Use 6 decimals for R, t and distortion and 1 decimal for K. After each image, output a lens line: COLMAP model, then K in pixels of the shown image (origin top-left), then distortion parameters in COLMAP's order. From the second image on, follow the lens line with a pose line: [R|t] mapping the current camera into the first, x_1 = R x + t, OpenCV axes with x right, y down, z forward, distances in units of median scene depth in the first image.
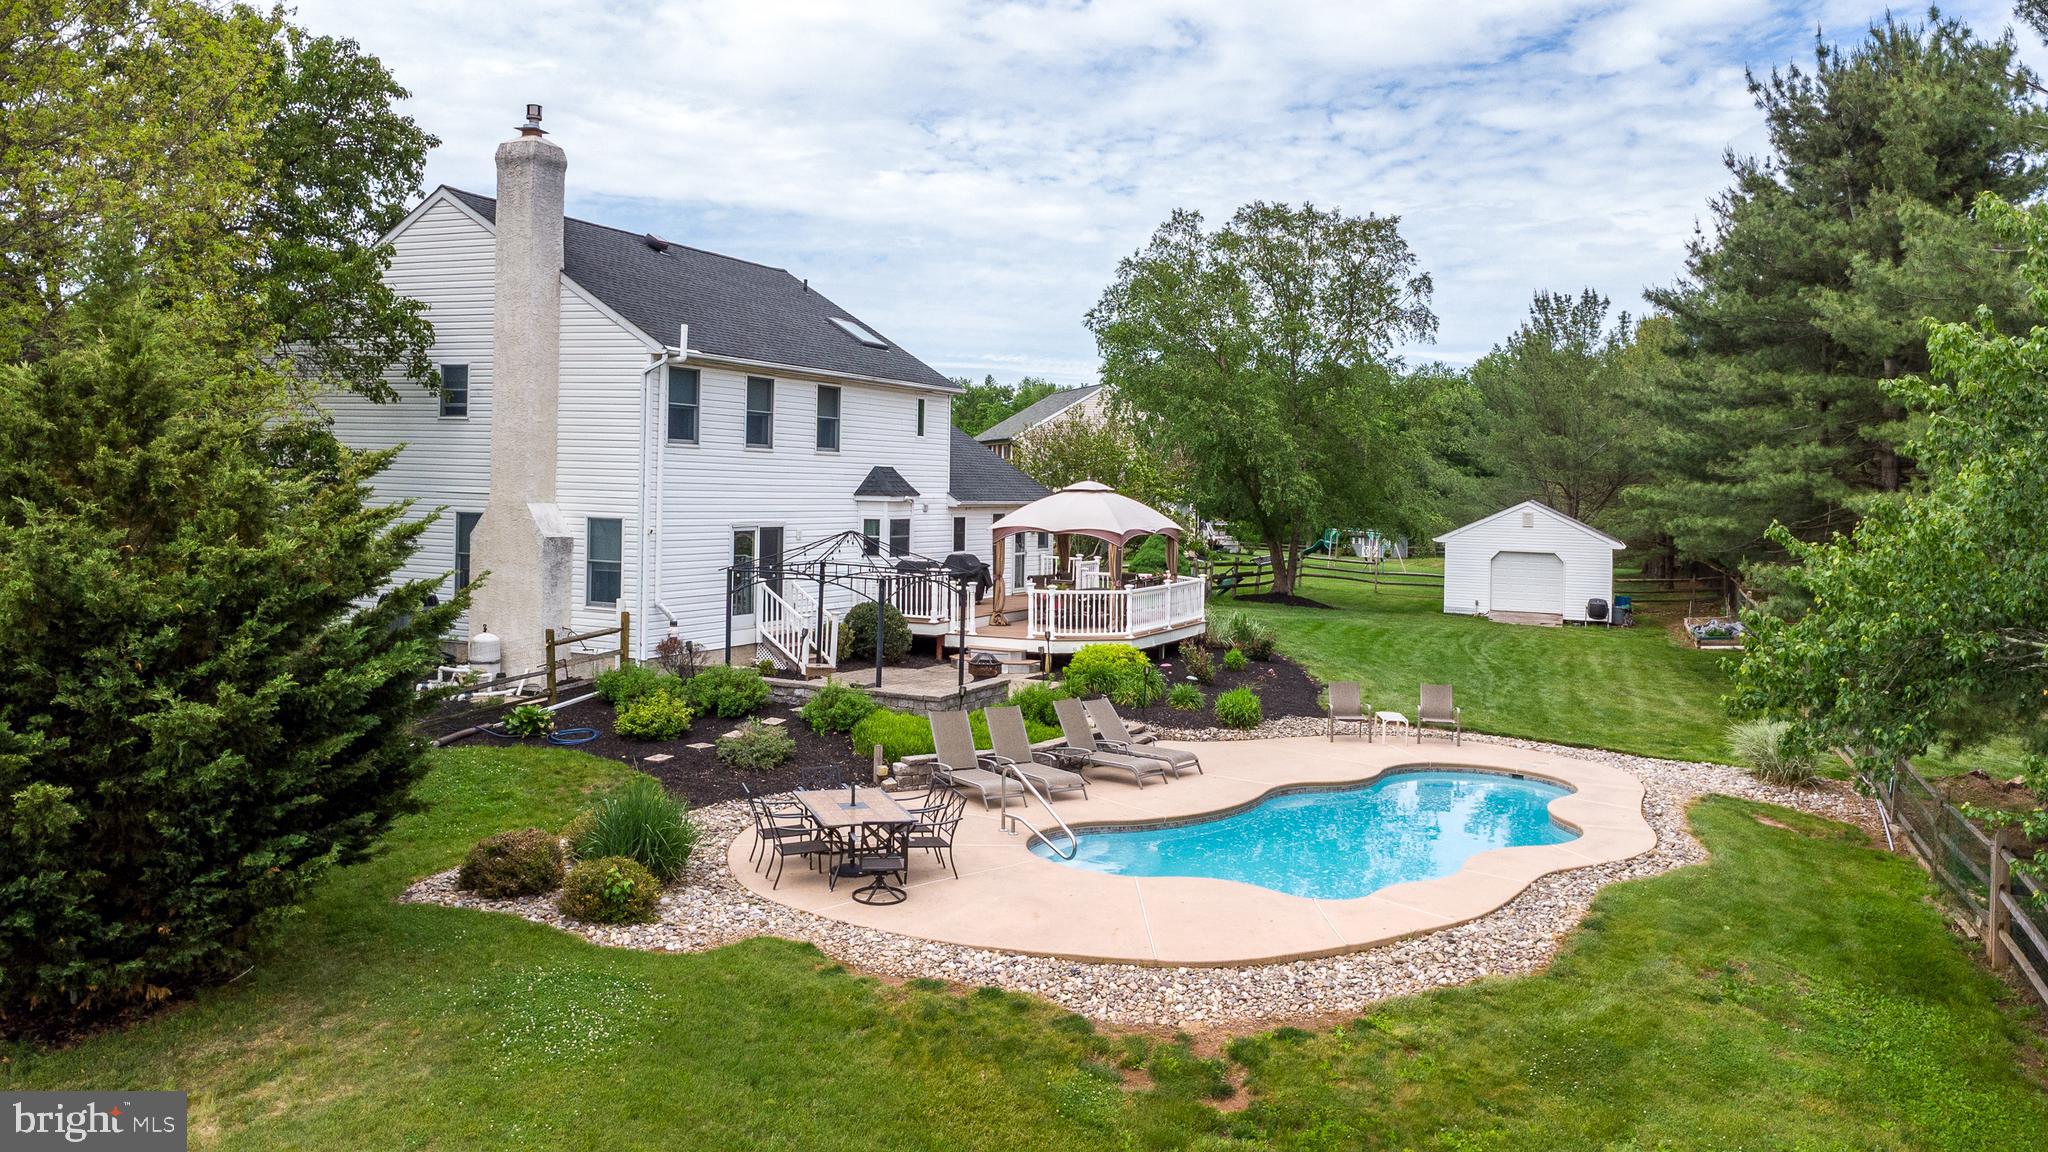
lens RADIAL K [[1501.6, 0, 1013.0], [0, 1501.6, 497.8], [0, 0, 1]] dist [0.030443, 0.002265]
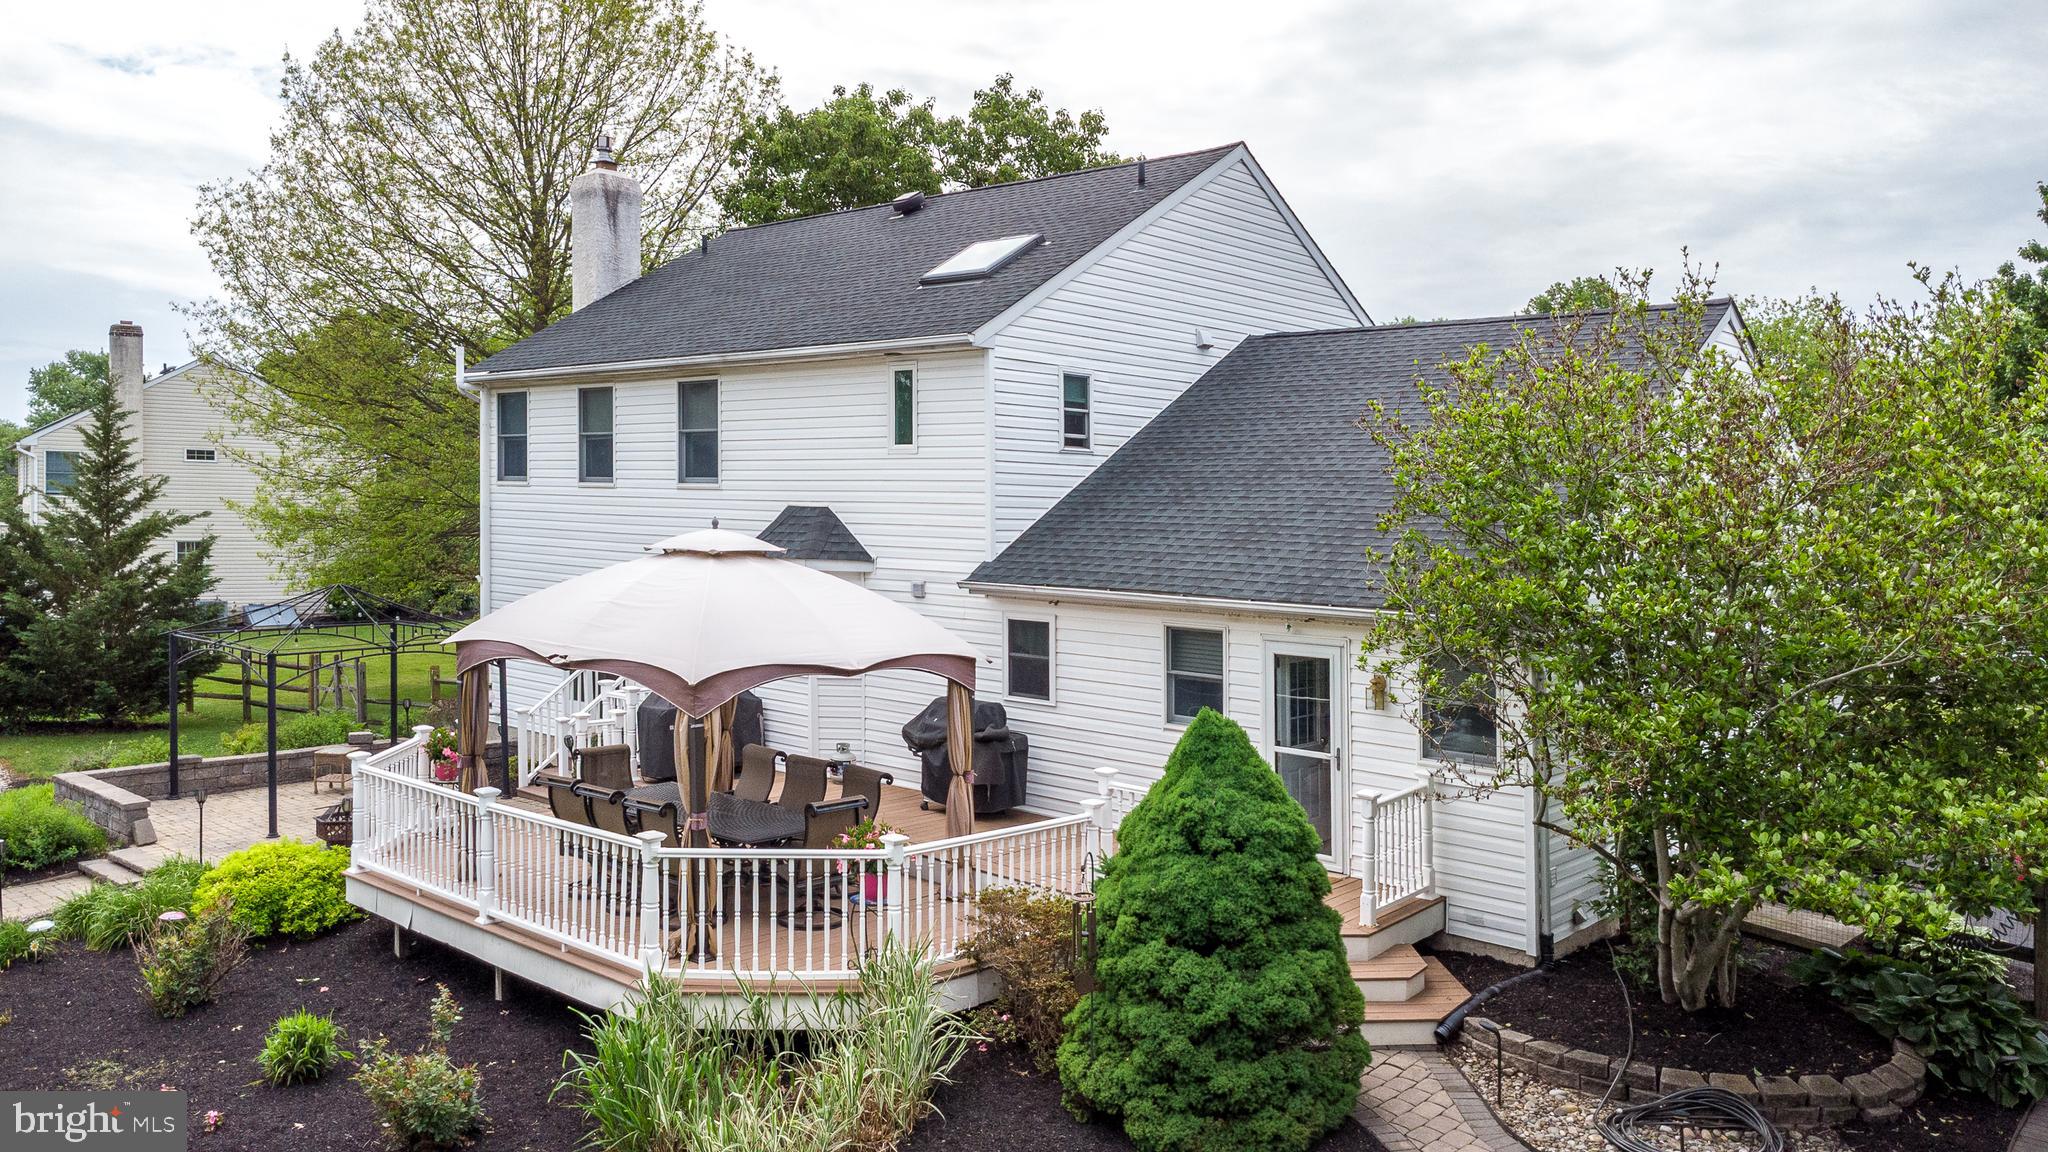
lens RADIAL K [[1507.0, 0, 1076.2], [0, 1507.0, 577.0], [0, 0, 1]] dist [0.004890, 0.002724]
pose [[-0.264399, 0.026942, -0.964037, 0.509991], [-0.026962, 0.999013, 0.035314, -0.019886], [0.964037, 0.035329, -0.263411, 1.489700]]
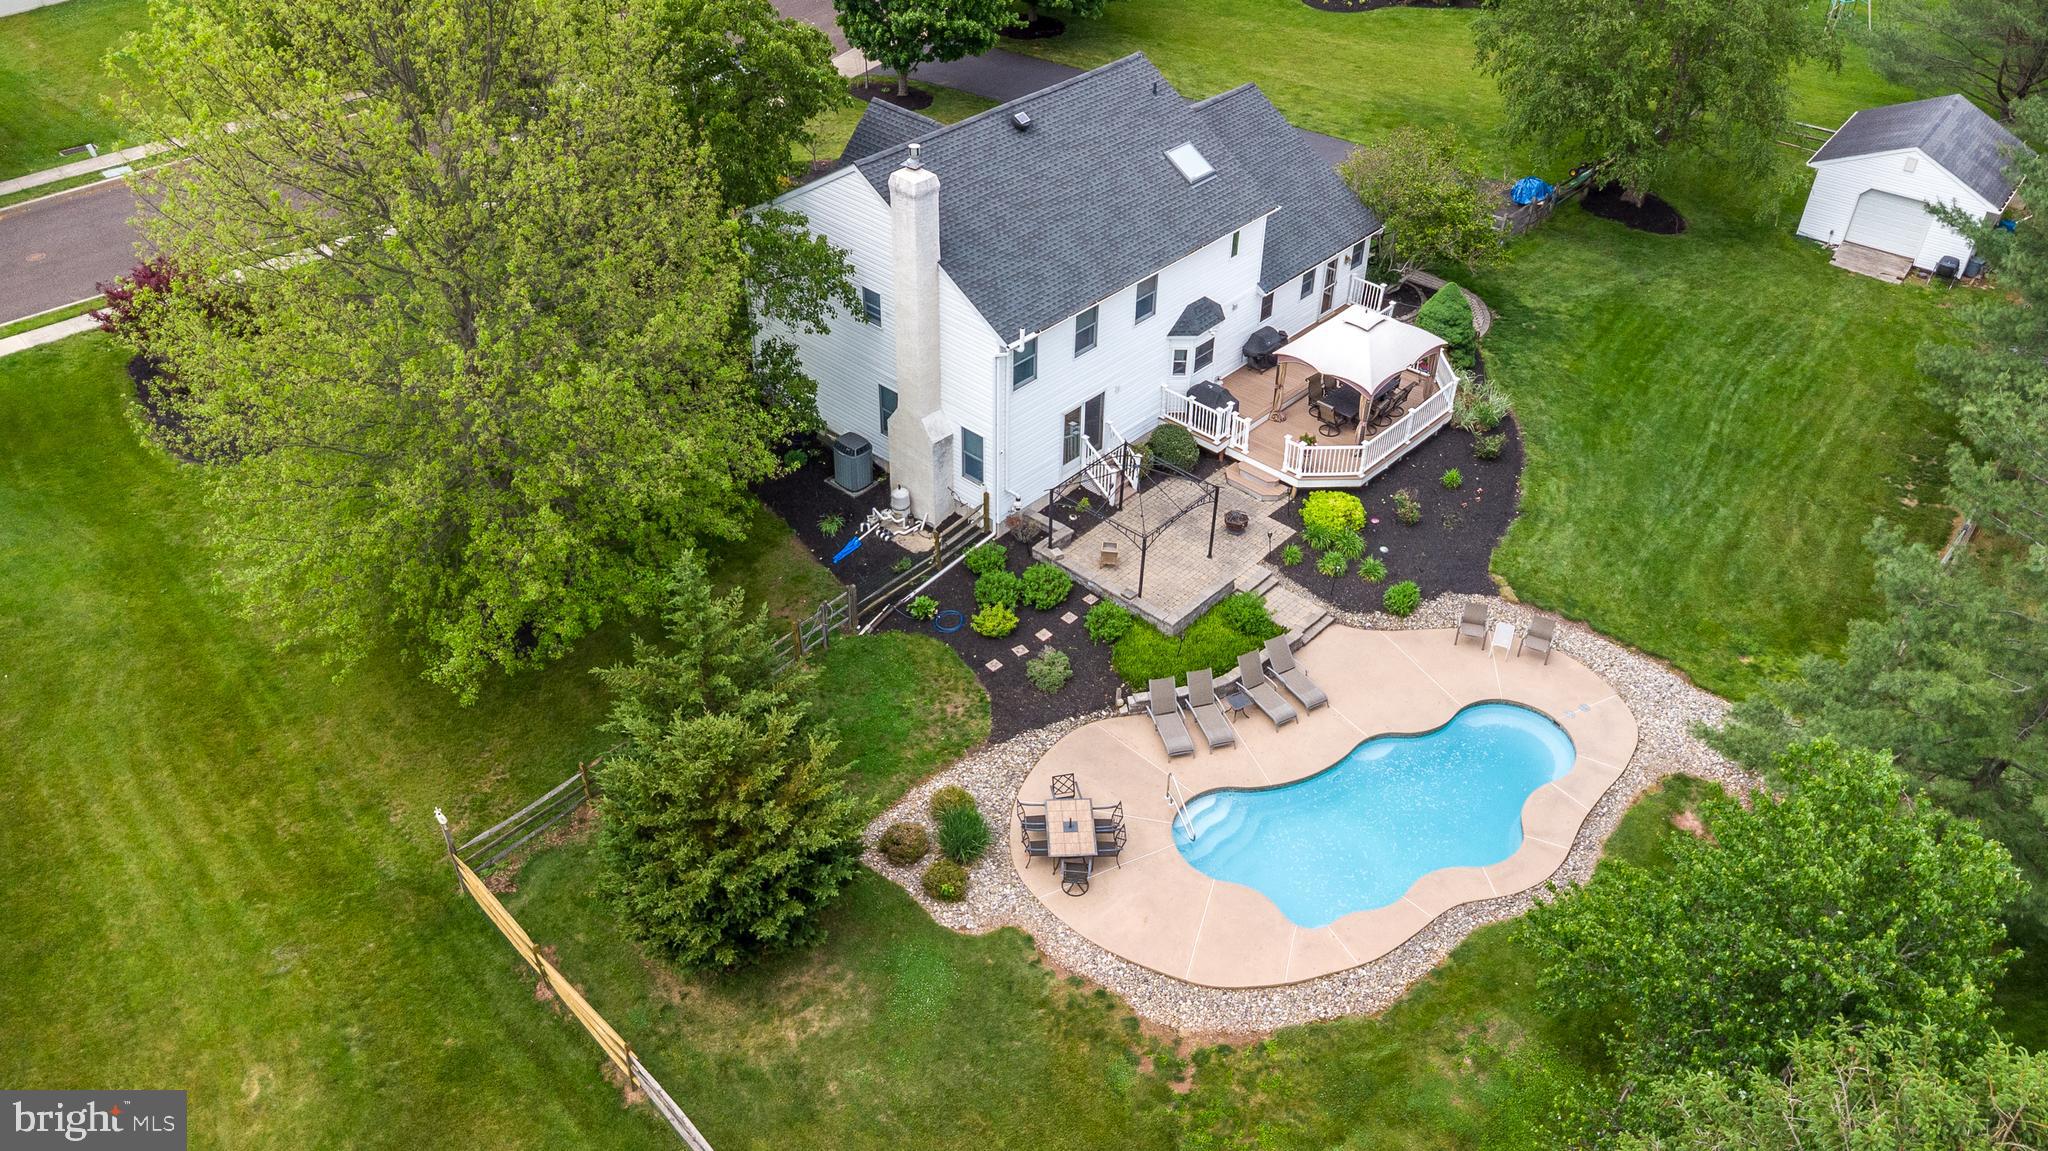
lens RADIAL K [[1575.0, 0, 1024.0], [0, 1575.0, 575.5], [0, 0, 1]] dist [0.009198, 0.001960]
pose [[0.956072, 0.167512, -0.240552, 0.158613], [0.007224, 0.806917, 0.590620, -0.737223], [0.293042, -0.566414, 0.770261, -0.227134]]
